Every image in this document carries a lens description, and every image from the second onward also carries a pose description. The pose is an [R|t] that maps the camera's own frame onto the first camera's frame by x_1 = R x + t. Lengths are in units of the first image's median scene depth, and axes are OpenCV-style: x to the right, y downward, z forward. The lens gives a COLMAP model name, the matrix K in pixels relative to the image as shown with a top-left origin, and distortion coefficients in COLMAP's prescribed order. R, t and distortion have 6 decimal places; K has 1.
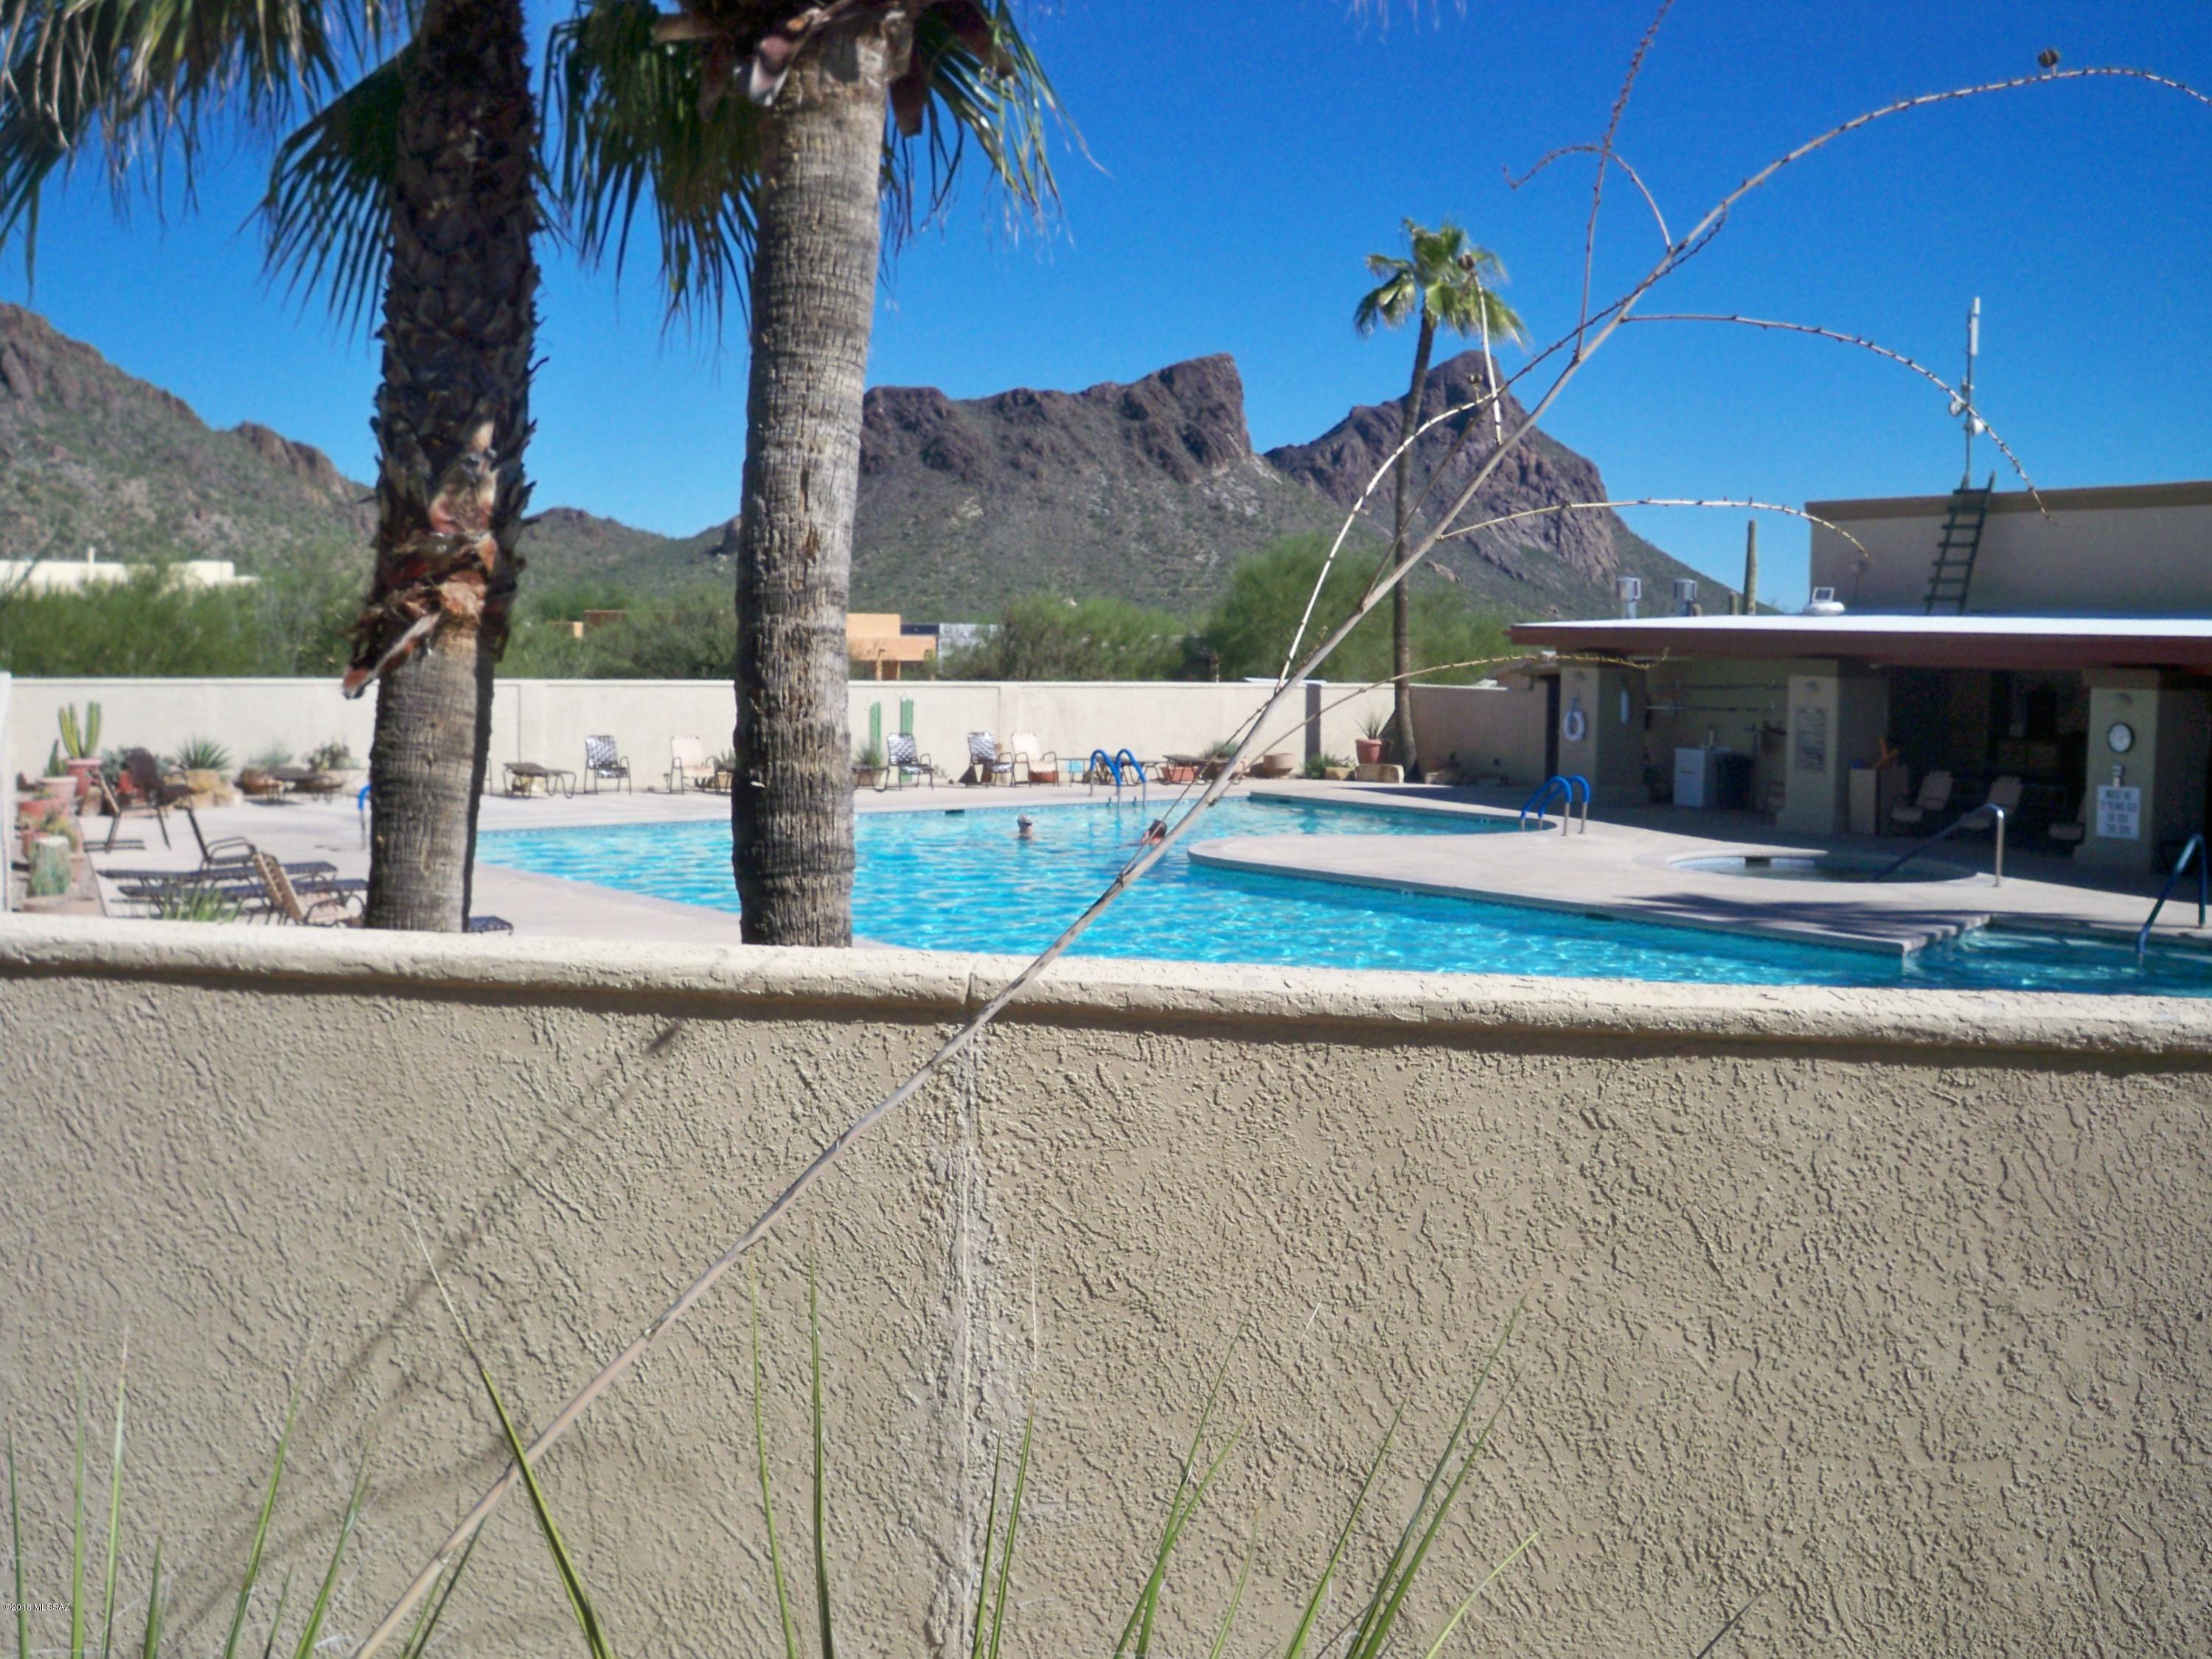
lens RADIAL K [[2289.9, 0, 1092.8], [0, 2289.9, 815.8], [0, 0, 1]] dist [-0.136564, 0.082987]
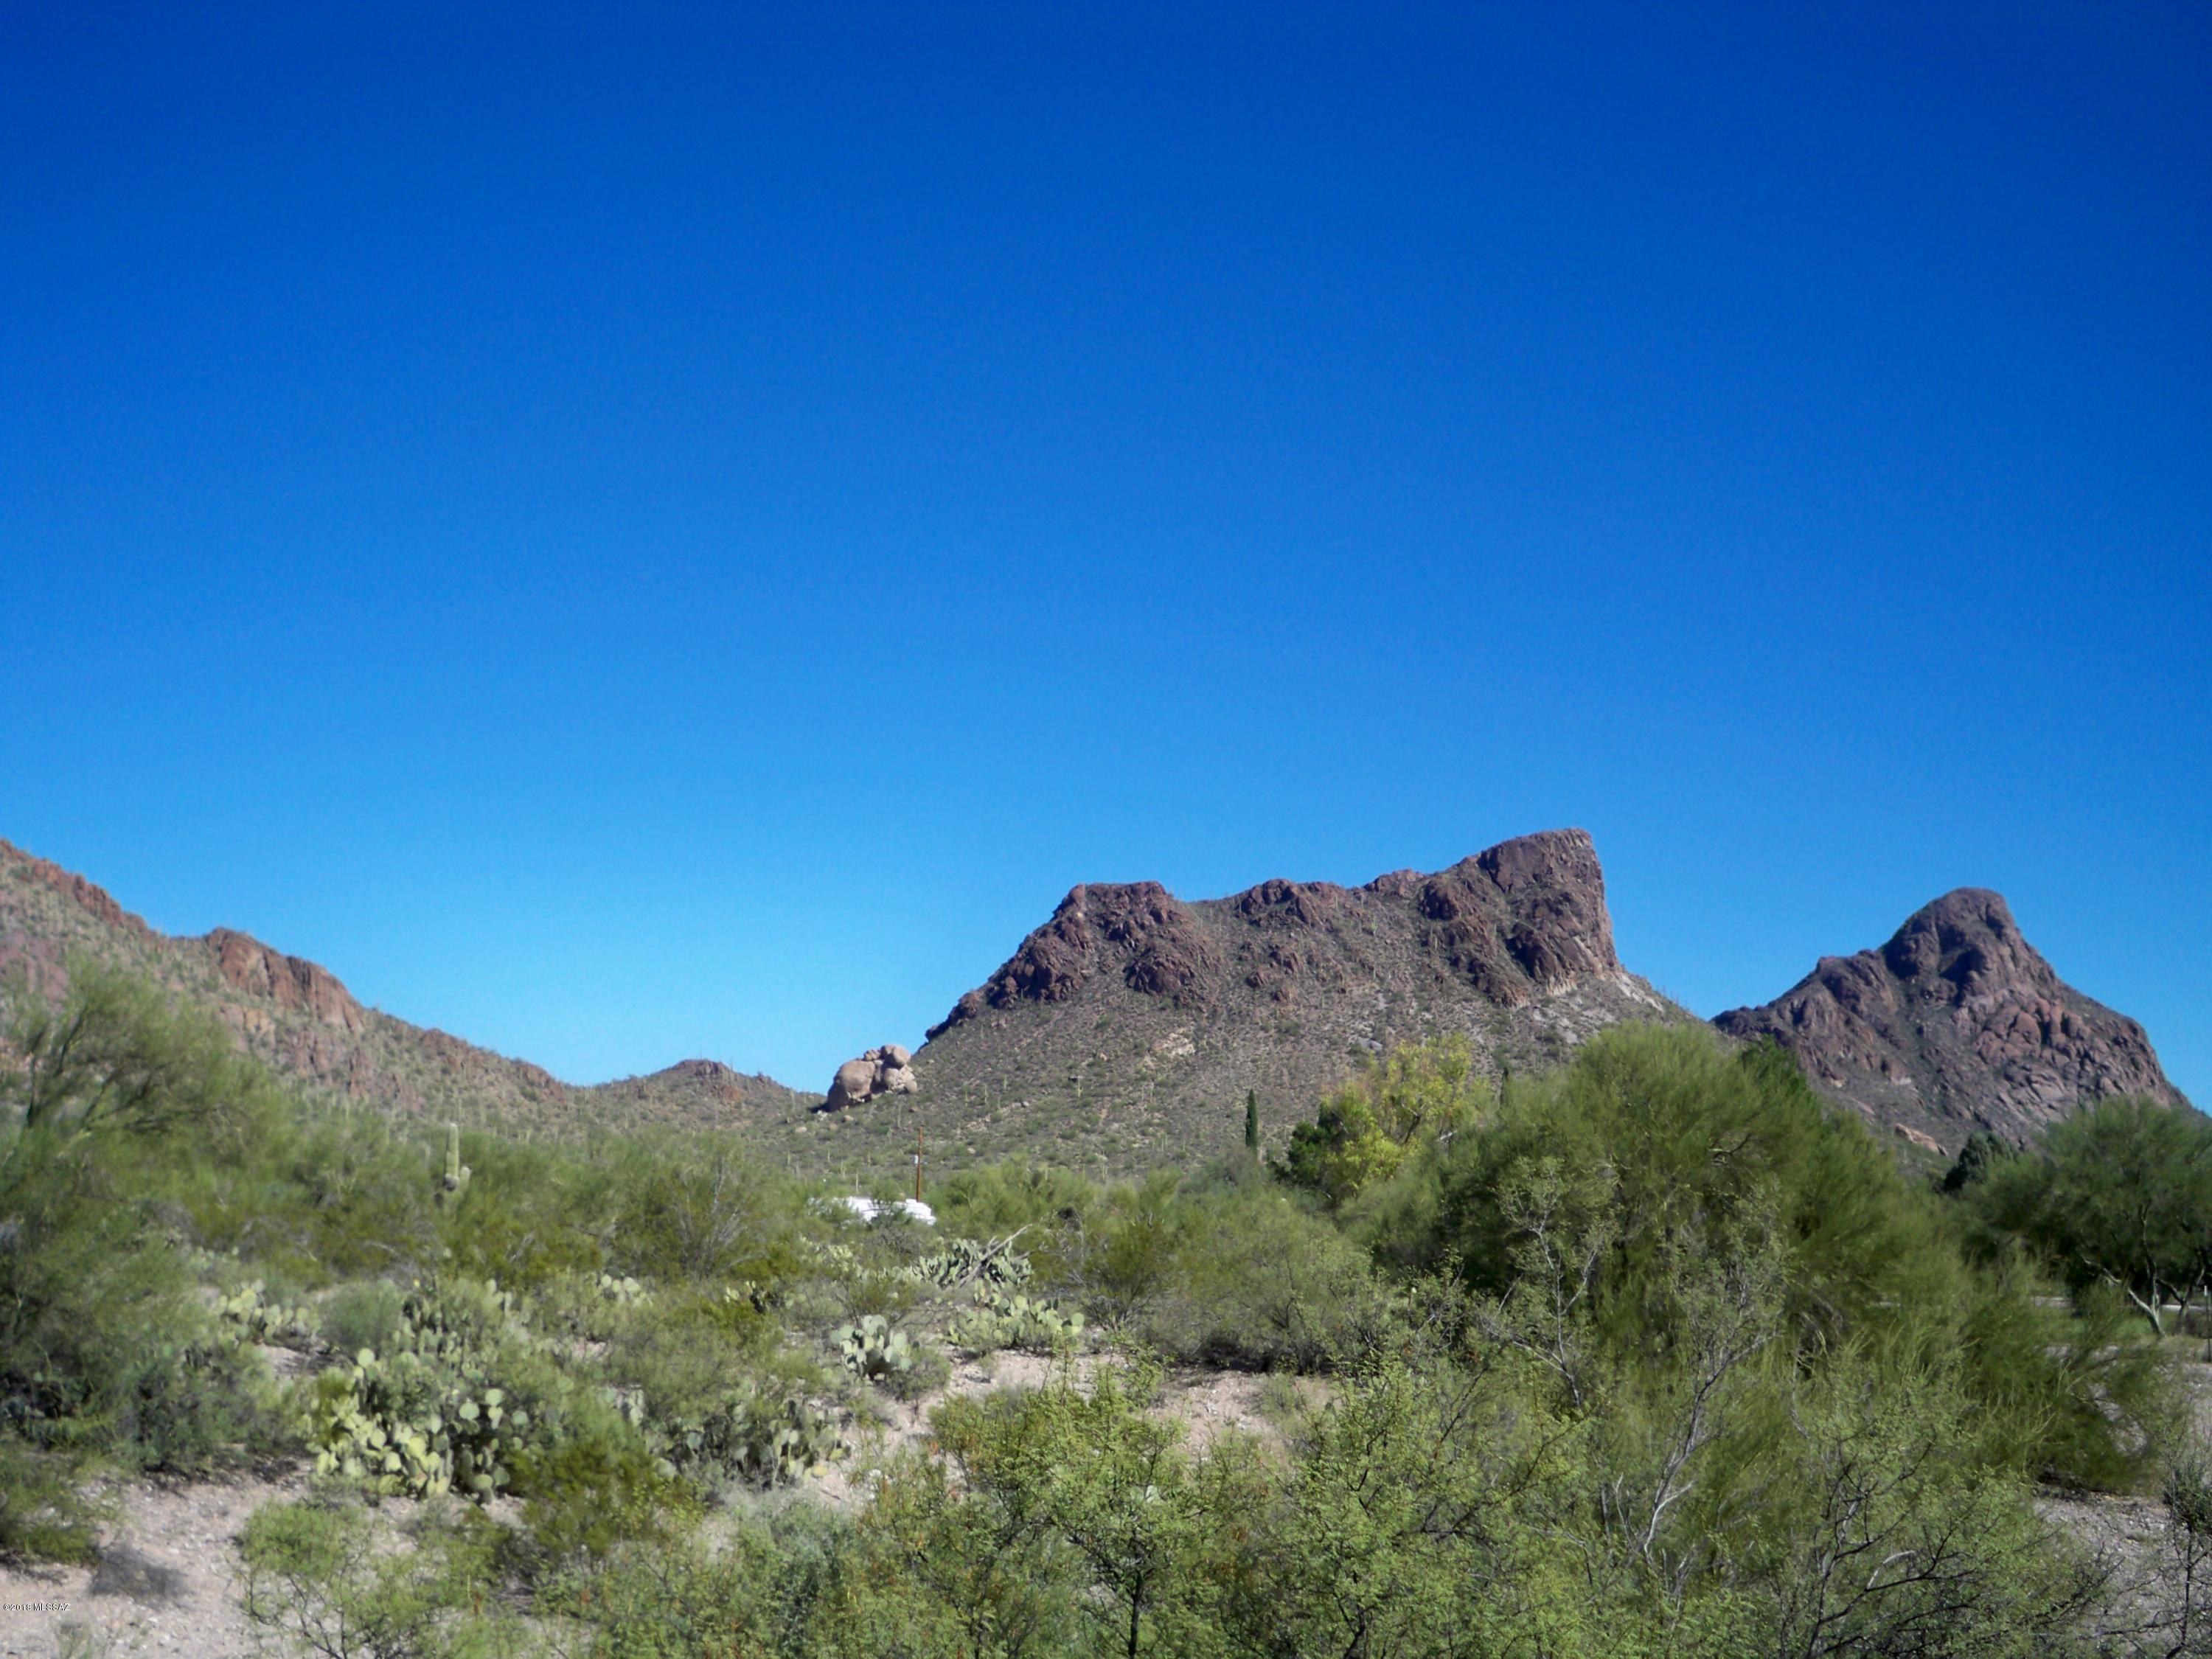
lens RADIAL K [[2289.9, 0, 1092.8], [0, 2289.9, 815.8], [0, 0, 1]] dist [-0.136564, 0.082987]
pose [[0.975585, -0.033261, -0.217087, 0.066573], [-0.025851, 0.964202, -0.263905, -0.018700], [0.218093, 0.263074, 0.939802, 0.315001]]
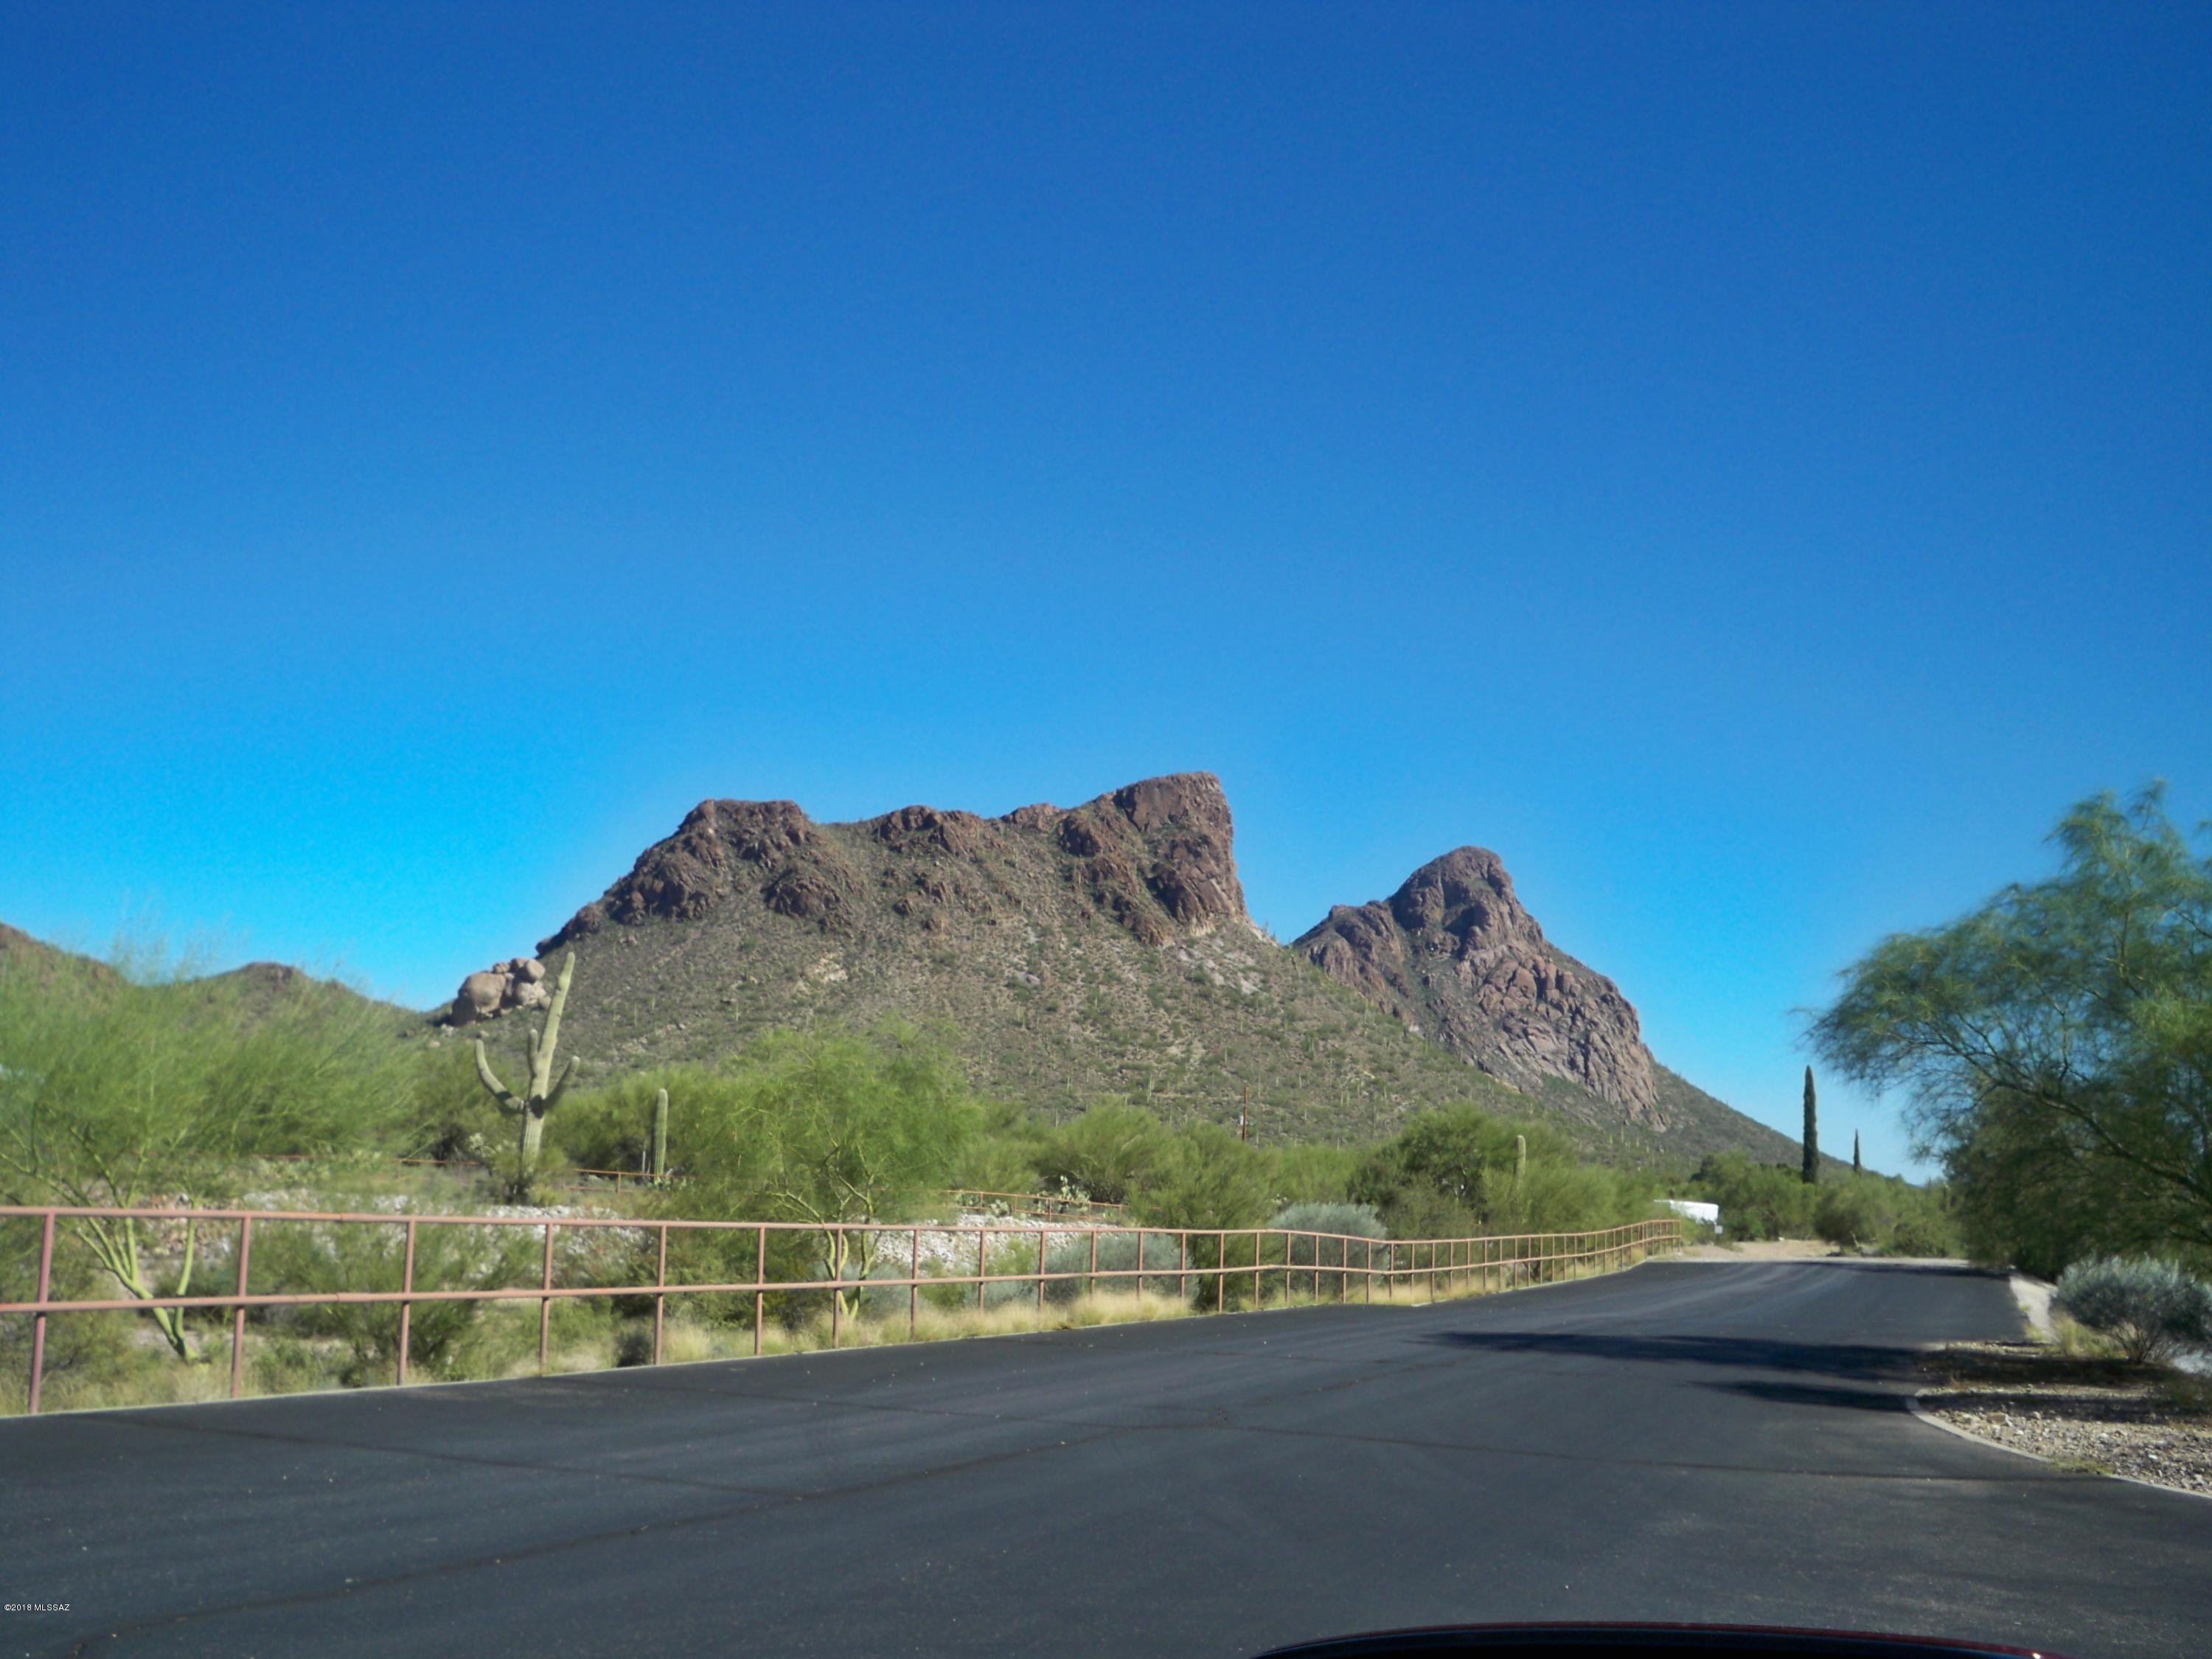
lens RADIAL K [[2289.9, 0, 1092.8], [0, 2289.9, 815.8], [0, 0, 1]] dist [-0.136564, 0.082987]
pose [[0.999185, 0.028242, 0.028836, 0.002396], [-0.020627, 0.971378, -0.236643, -0.021164], [-0.034694, 0.235855, 0.971169, 0.319689]]
